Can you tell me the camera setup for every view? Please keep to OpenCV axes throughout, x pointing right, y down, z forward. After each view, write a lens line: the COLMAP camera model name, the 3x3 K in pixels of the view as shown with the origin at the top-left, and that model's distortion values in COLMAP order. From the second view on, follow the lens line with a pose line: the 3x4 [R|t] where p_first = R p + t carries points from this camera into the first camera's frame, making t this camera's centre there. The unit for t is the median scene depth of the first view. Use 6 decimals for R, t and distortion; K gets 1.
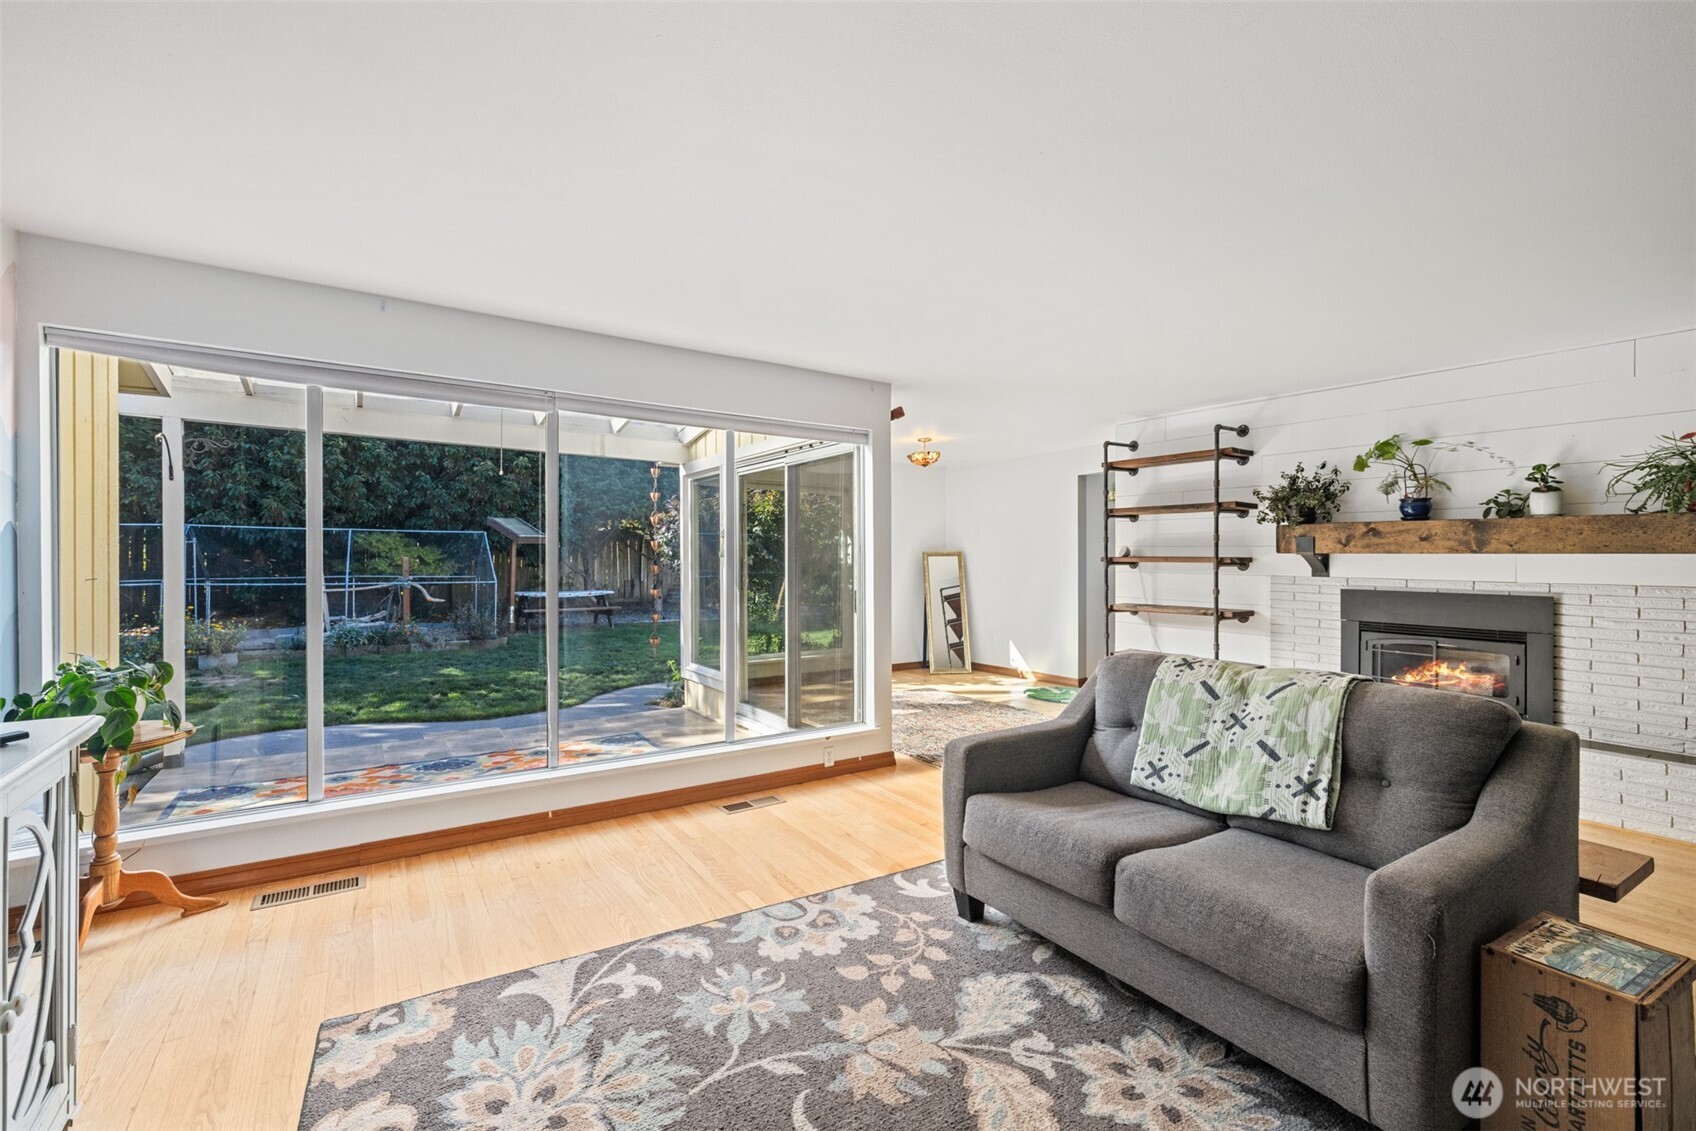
lens RADIAL K [[709.2, 0, 835.4], [0, 709.2, 552.8], [0, 0, 1]] dist [-0.002370, -0.000054]
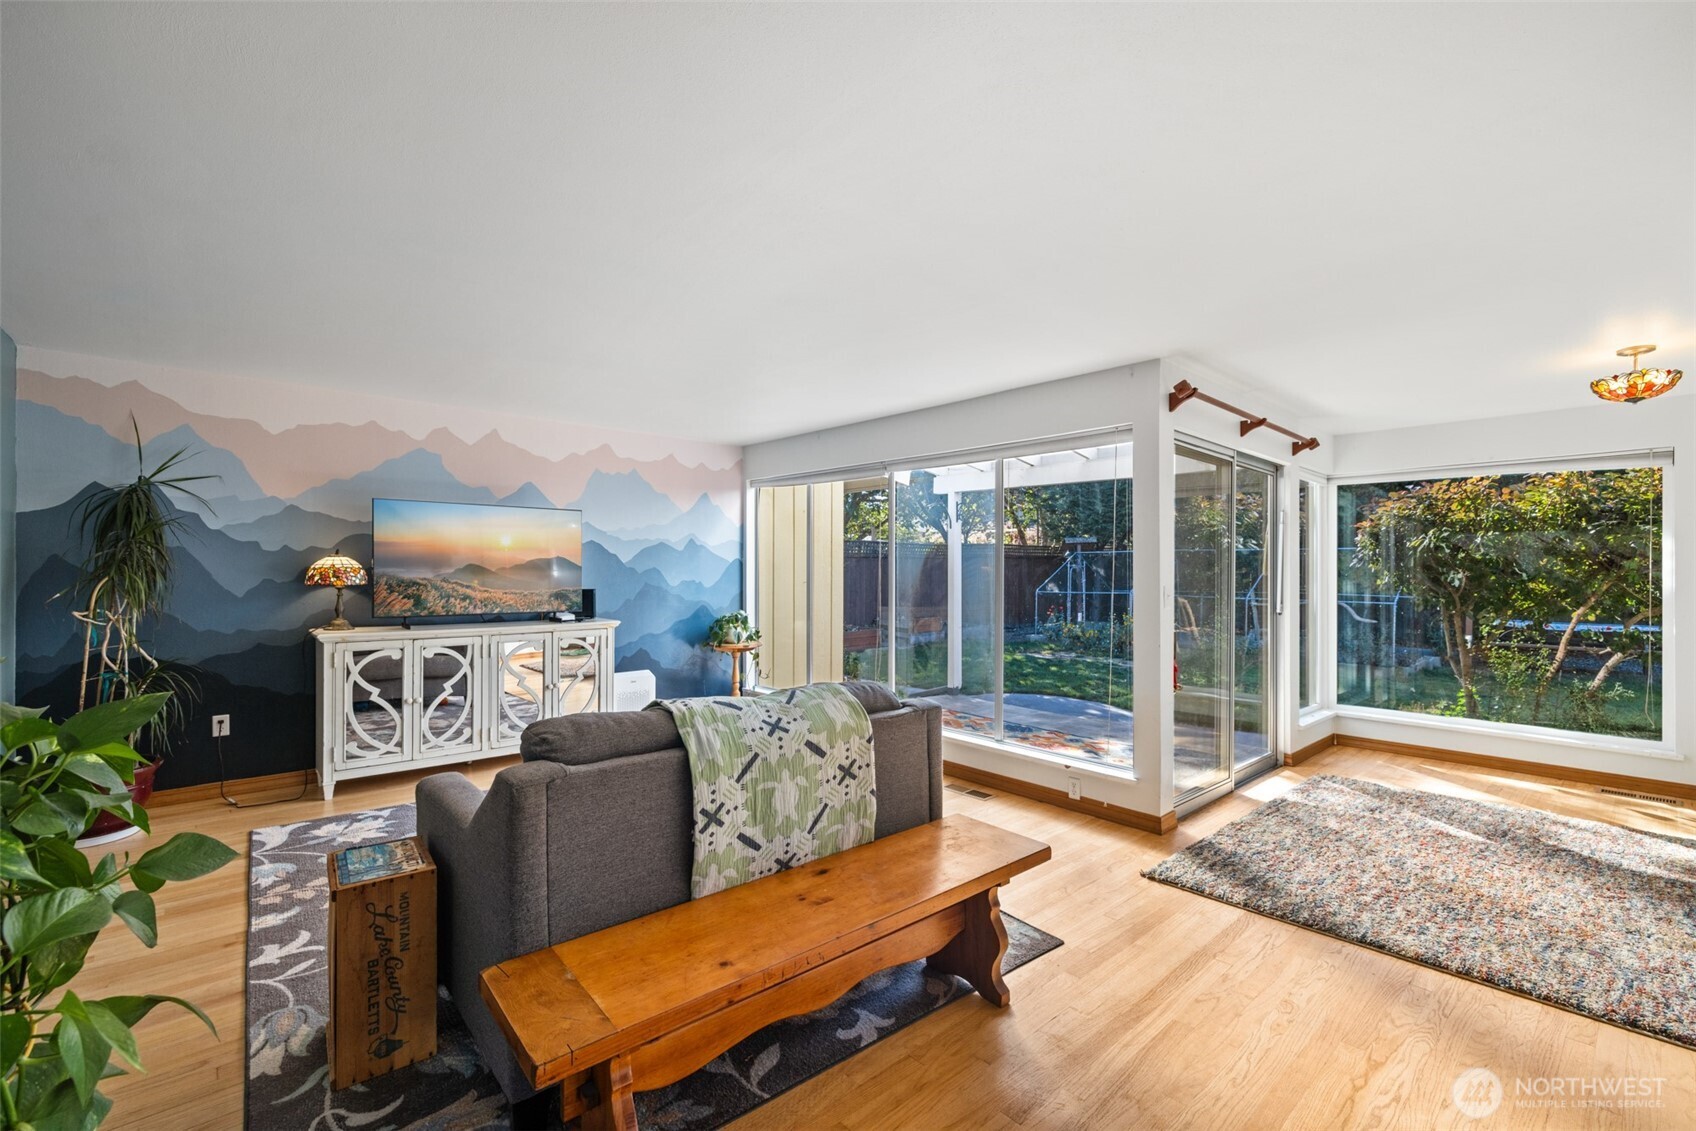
lens RADIAL K [[726.5, 0, 845.3], [0, 726.5, 572.8], [0, 0, 1]] dist [0.001696, -0.000105]
pose [[0.158415, 0.003121, -0.987368, 0.849071], [-0.000128, 0.999995, 0.003140, 0.001786], [0.987373, -0.000371, 0.158414, 0.532376]]
